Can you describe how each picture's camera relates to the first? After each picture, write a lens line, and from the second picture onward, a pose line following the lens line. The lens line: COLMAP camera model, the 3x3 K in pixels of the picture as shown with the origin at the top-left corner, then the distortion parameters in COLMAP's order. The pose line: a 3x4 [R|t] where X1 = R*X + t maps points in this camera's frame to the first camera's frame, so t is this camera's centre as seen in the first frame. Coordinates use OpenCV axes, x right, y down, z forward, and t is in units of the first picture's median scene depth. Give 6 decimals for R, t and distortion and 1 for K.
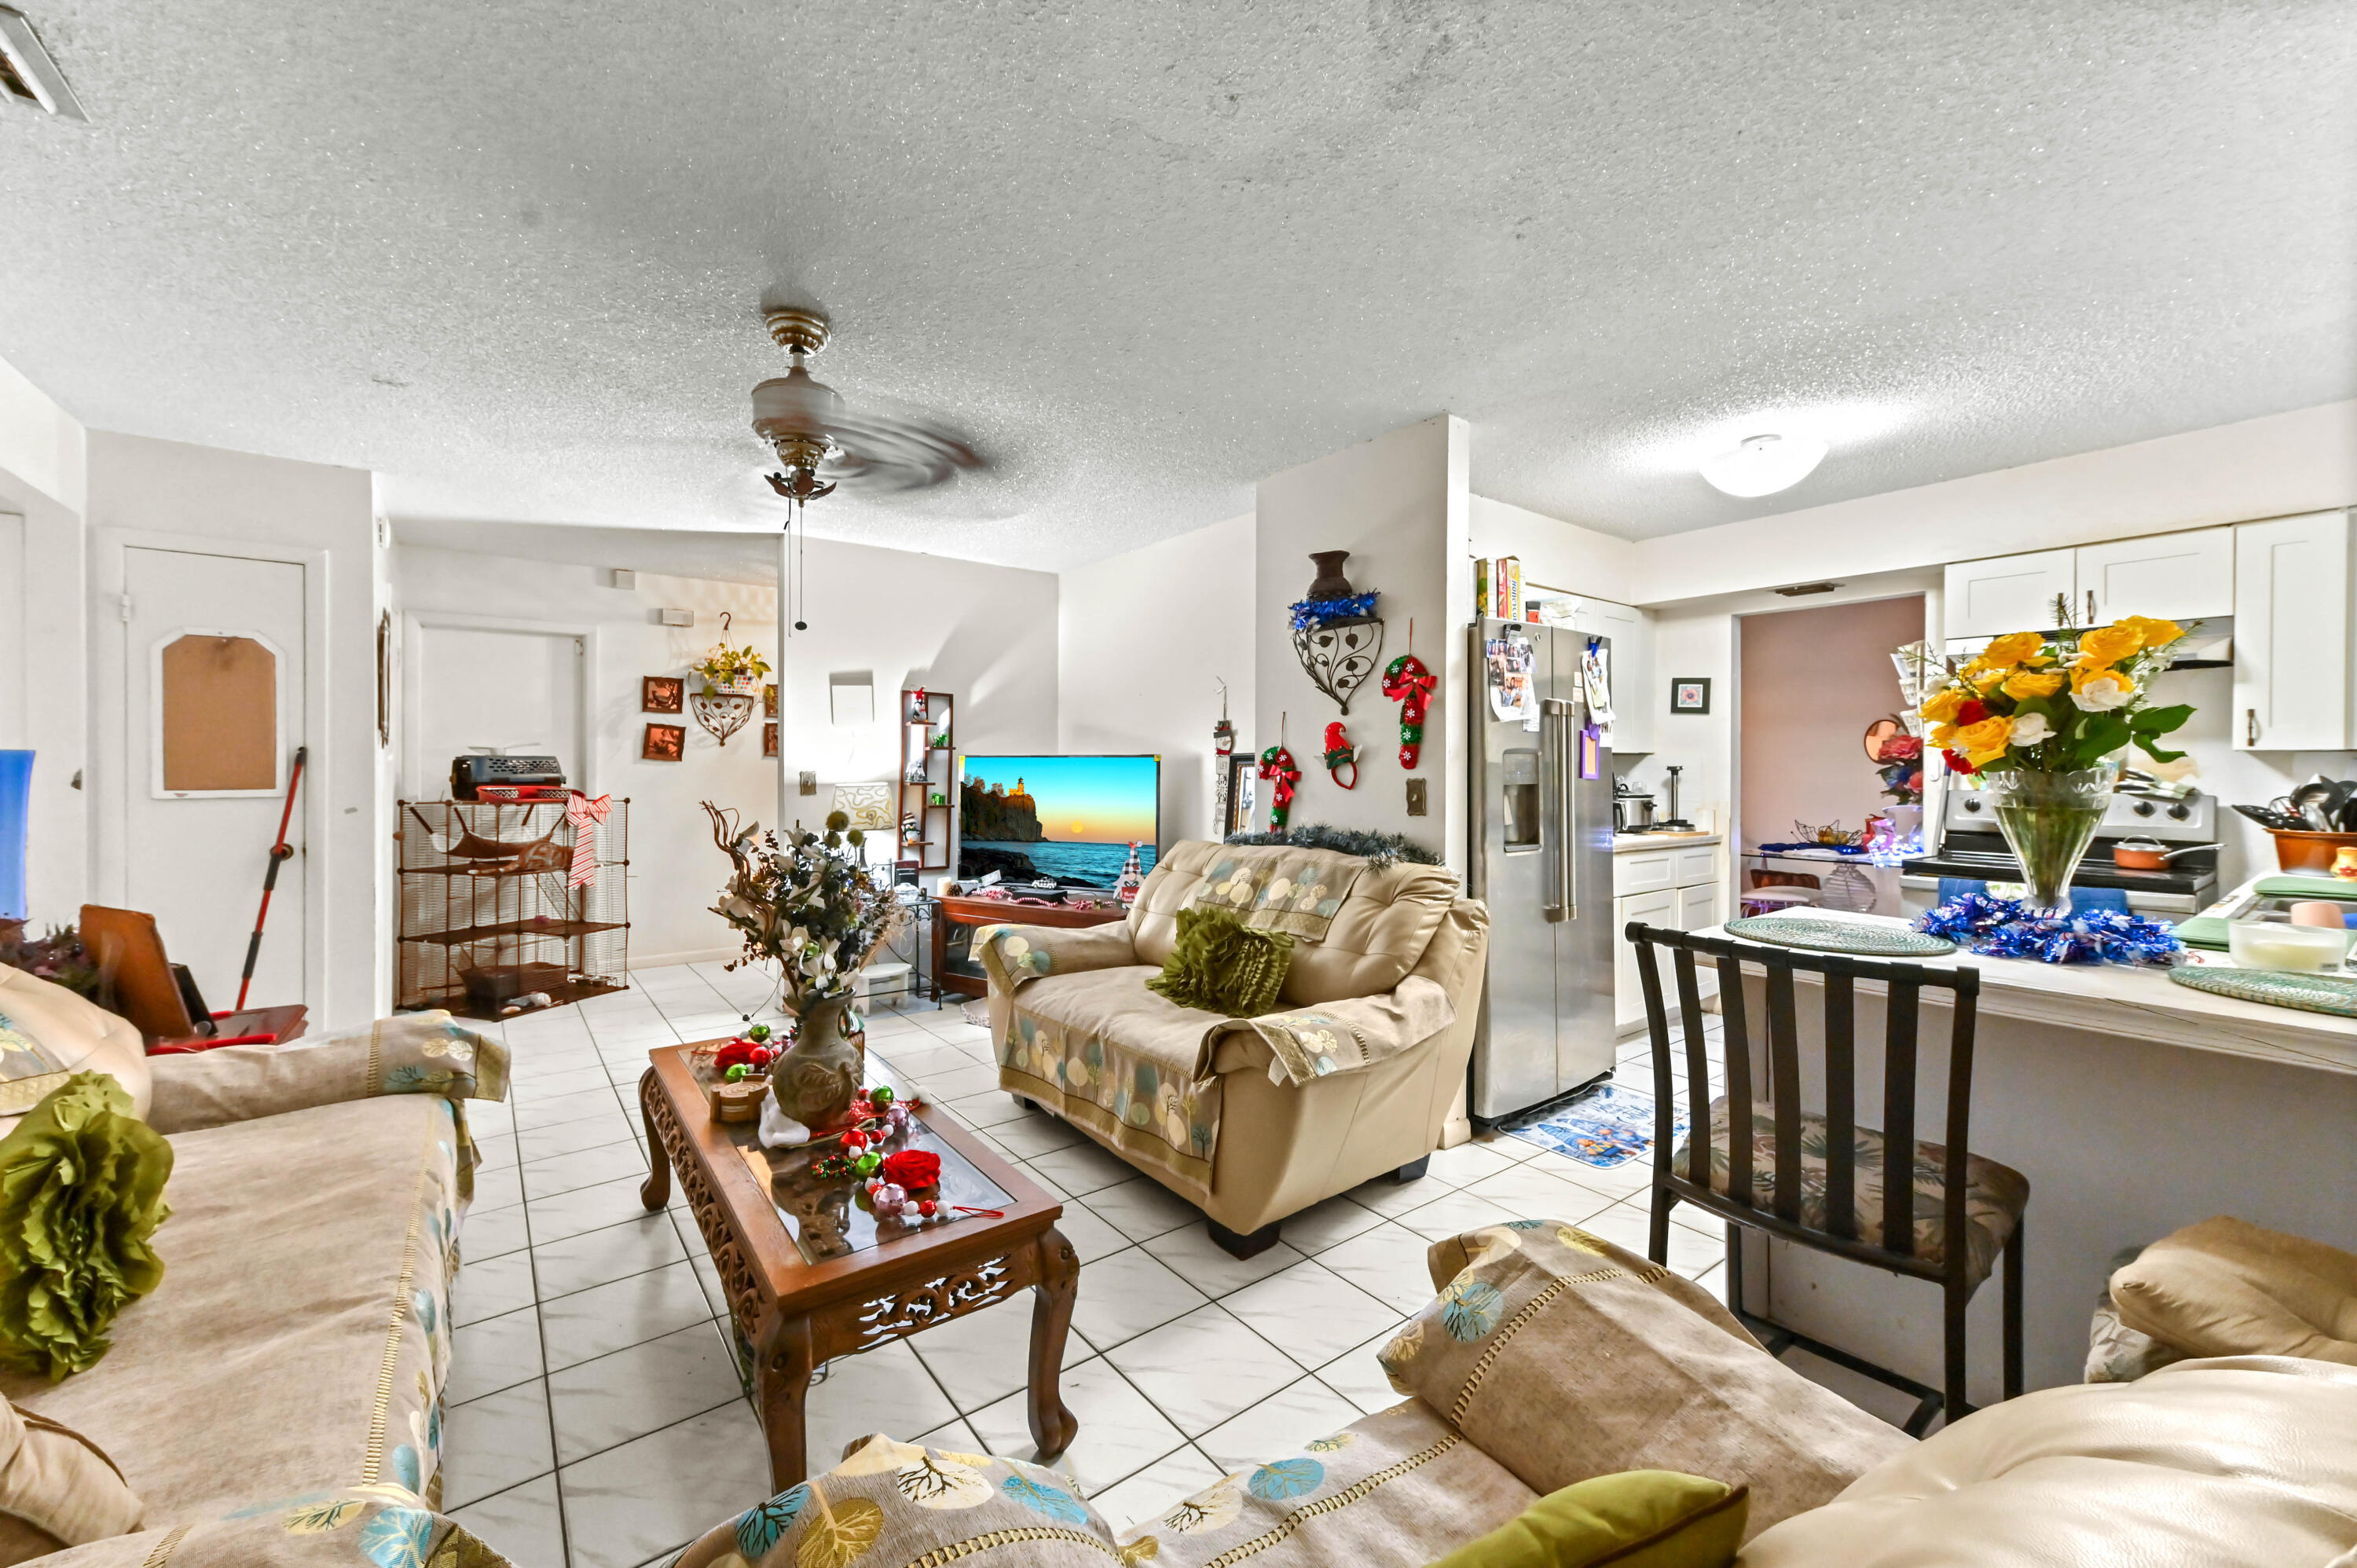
lens RADIAL K [[935.4, 0, 1180.2], [0, 935.4, 764.4], [0, 0, 1]] dist [0.018870, -0.000406]
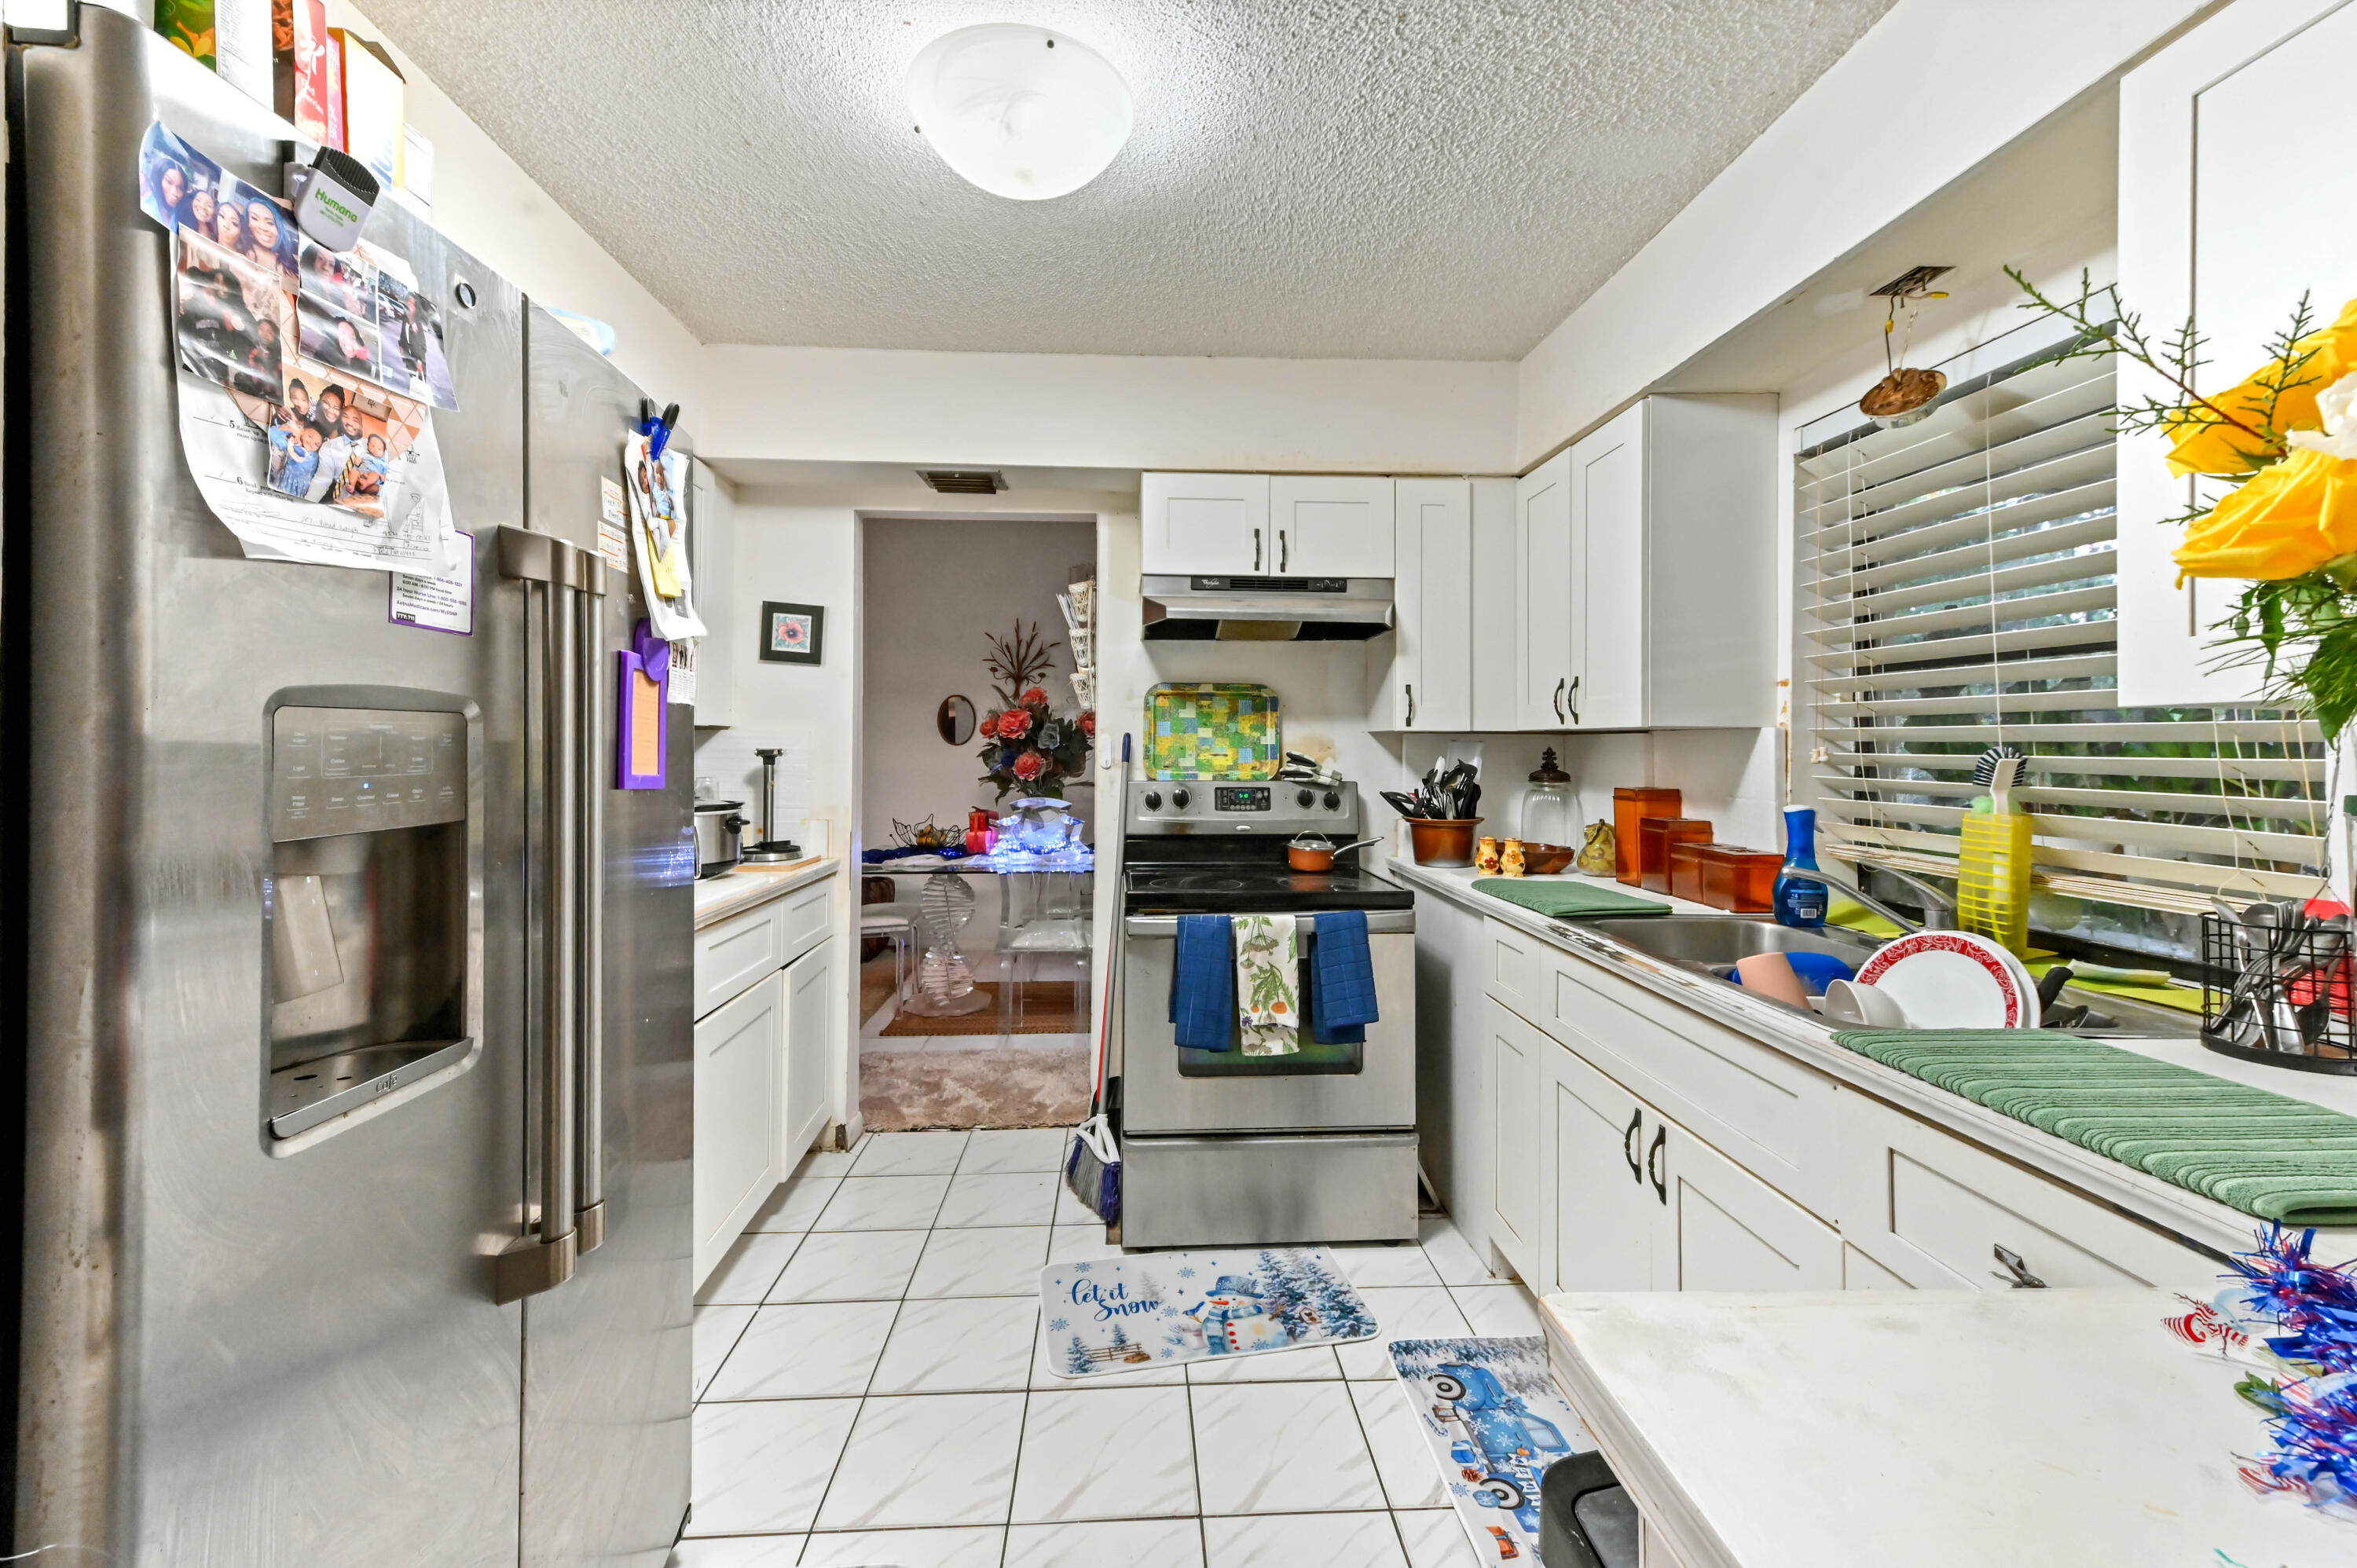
lens RADIAL K [[935.4, 0, 1173.7], [0, 935.4, 733.6], [0, 0, 1]] dist [0.018870, -0.000406]
pose [[0.565807, 0.010018, 0.824477, 0.254255], [-0.000870, 0.999933, -0.011553, -0.001880], [-0.824538, 0.005819, 0.565777, 0.630383]]
